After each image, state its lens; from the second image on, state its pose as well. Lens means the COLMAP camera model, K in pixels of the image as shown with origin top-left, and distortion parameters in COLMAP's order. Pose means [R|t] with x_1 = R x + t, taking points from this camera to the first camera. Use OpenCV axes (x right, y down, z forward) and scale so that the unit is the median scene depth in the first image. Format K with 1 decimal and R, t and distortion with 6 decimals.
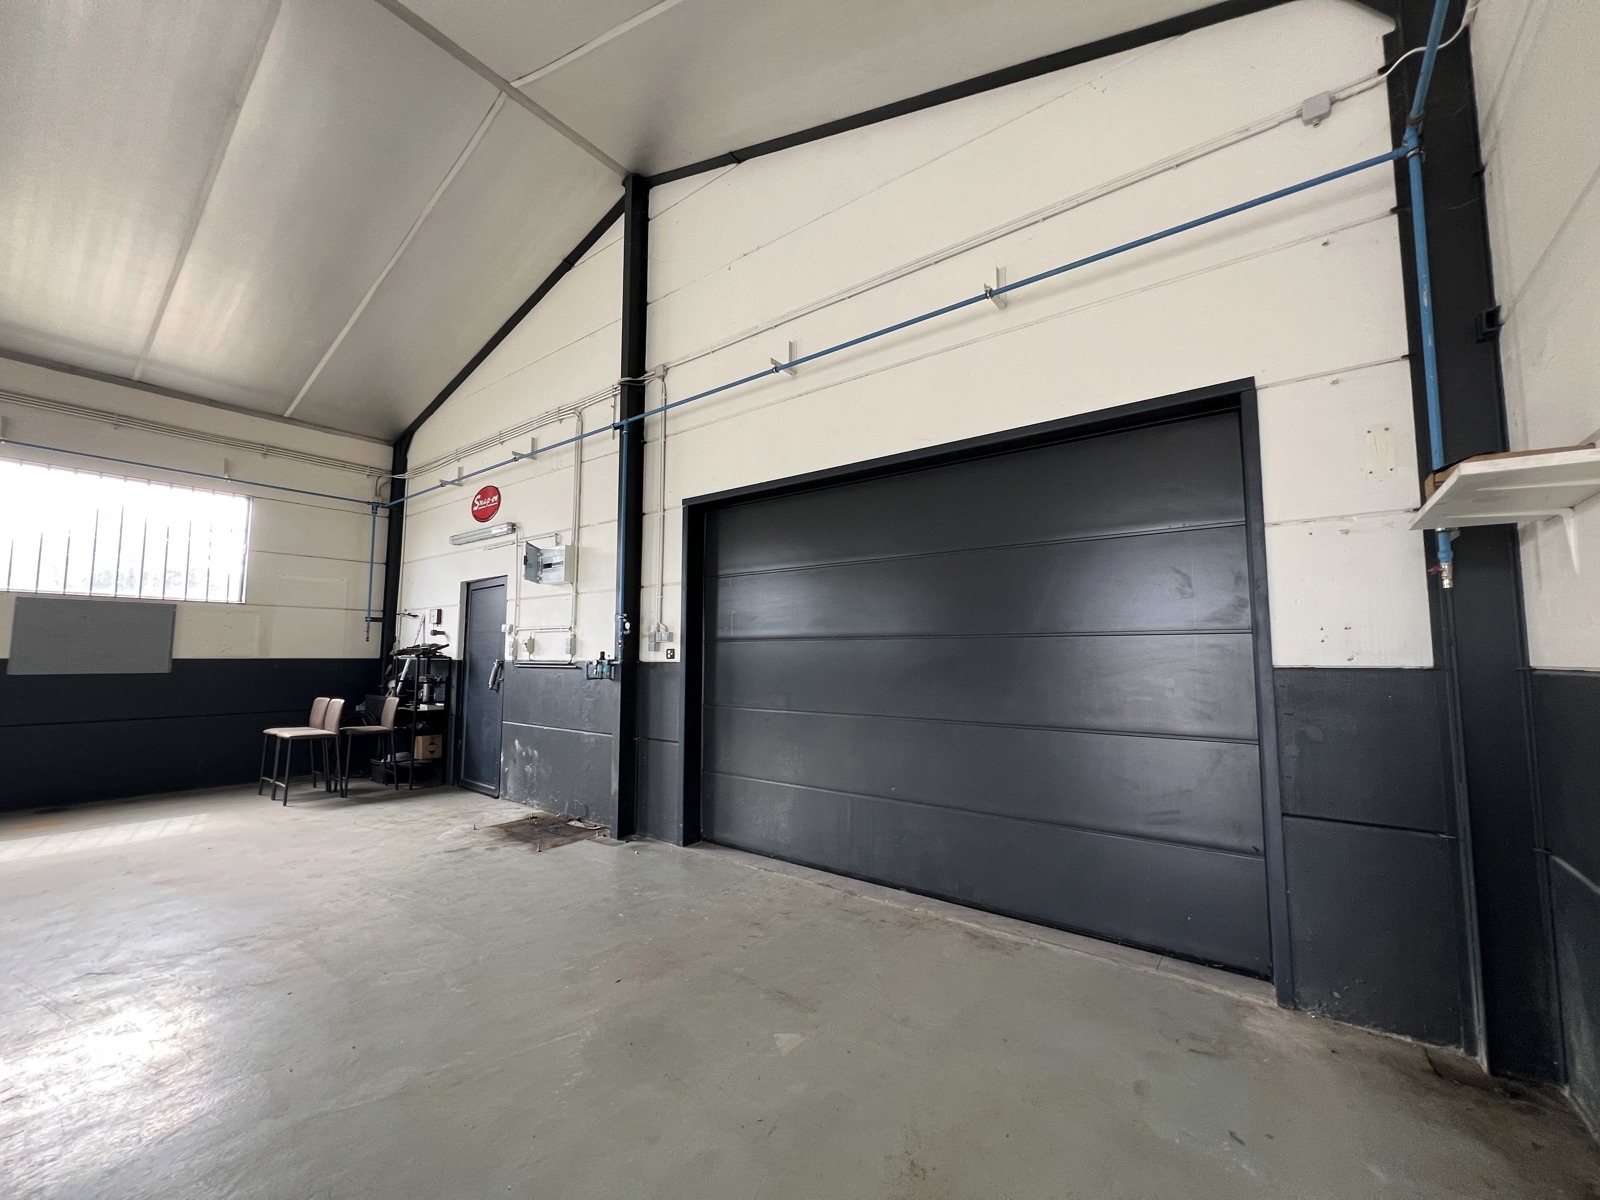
lens RADIAL K [[638.4, 0, 800.4], [0, 638.4, 602.4], [0, 0, 1]] dist [0.000033, 0.000269]
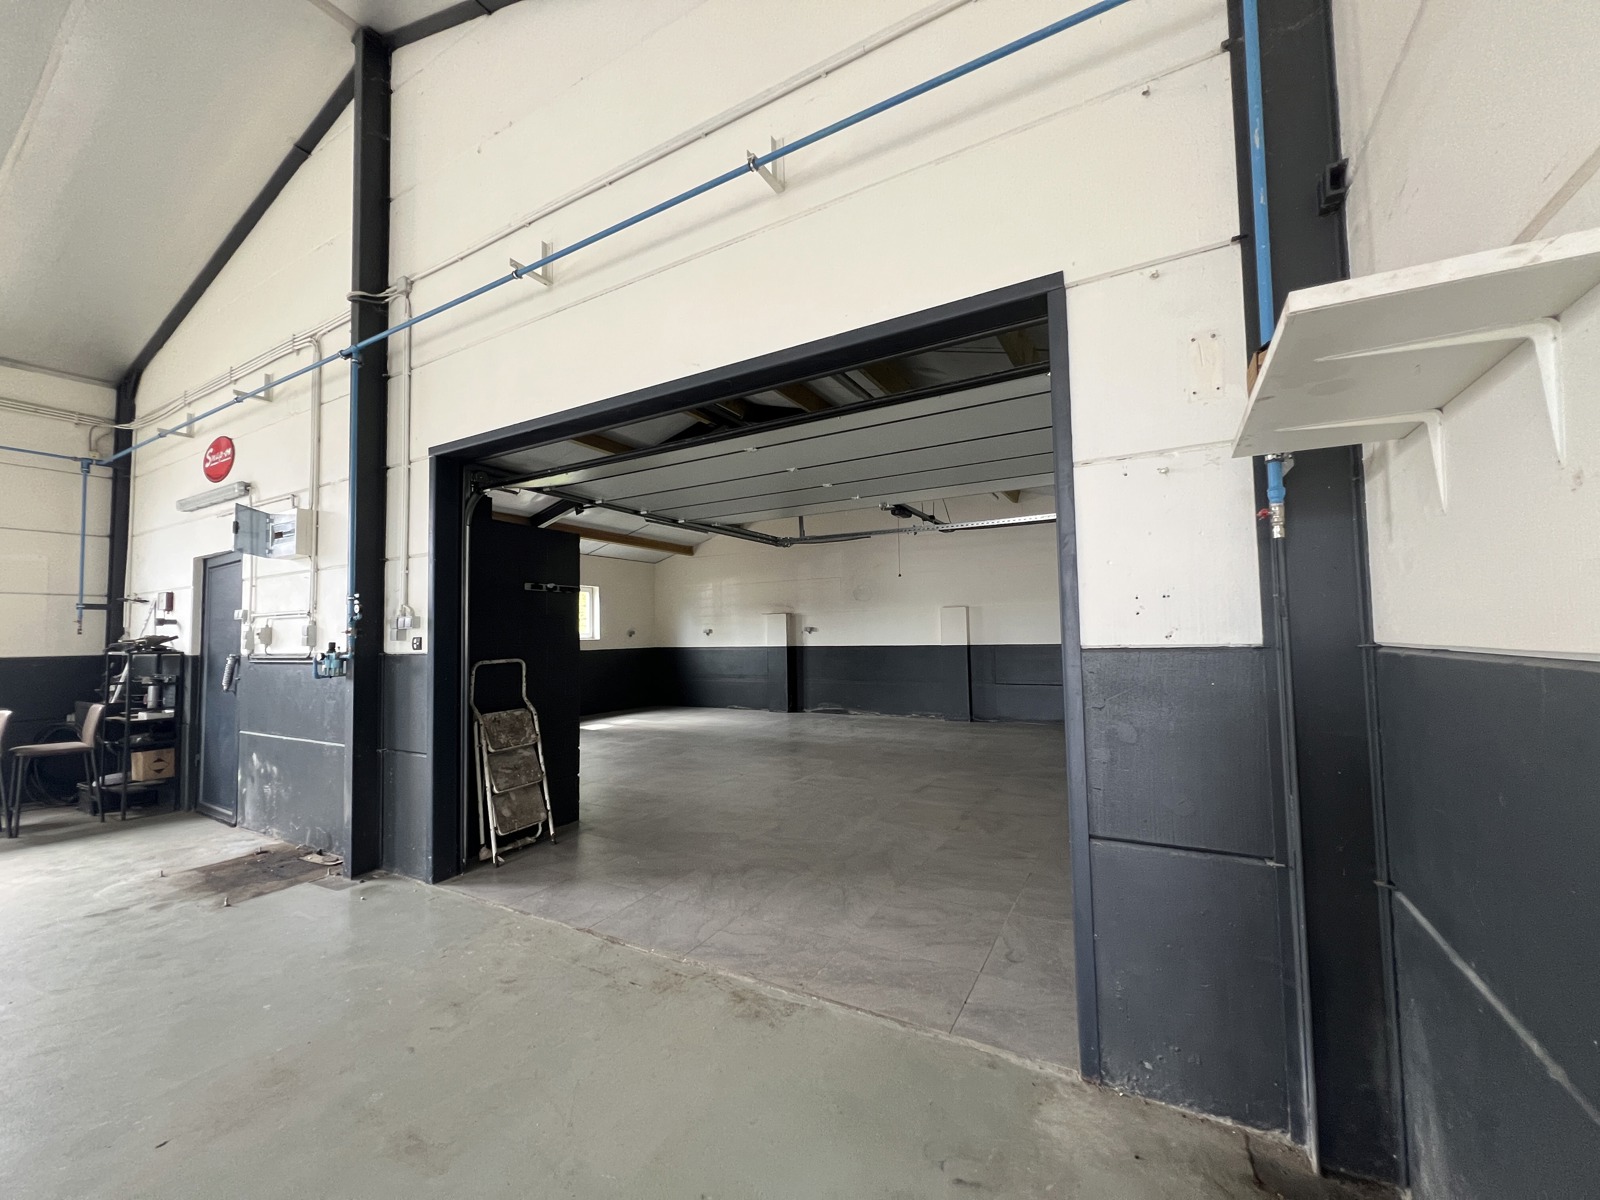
lens RADIAL K [[638.4, 0, 799.0], [0, 638.4, 602.1], [0, 0, 1]] dist [0.000033, 0.000269]
pose [[0.990881, -0.014830, 0.133924, 0.247244], [0.010717, 0.999450, 0.031375, 0.014539], [-0.134316, -0.029654, 0.990495, 0.232031]]
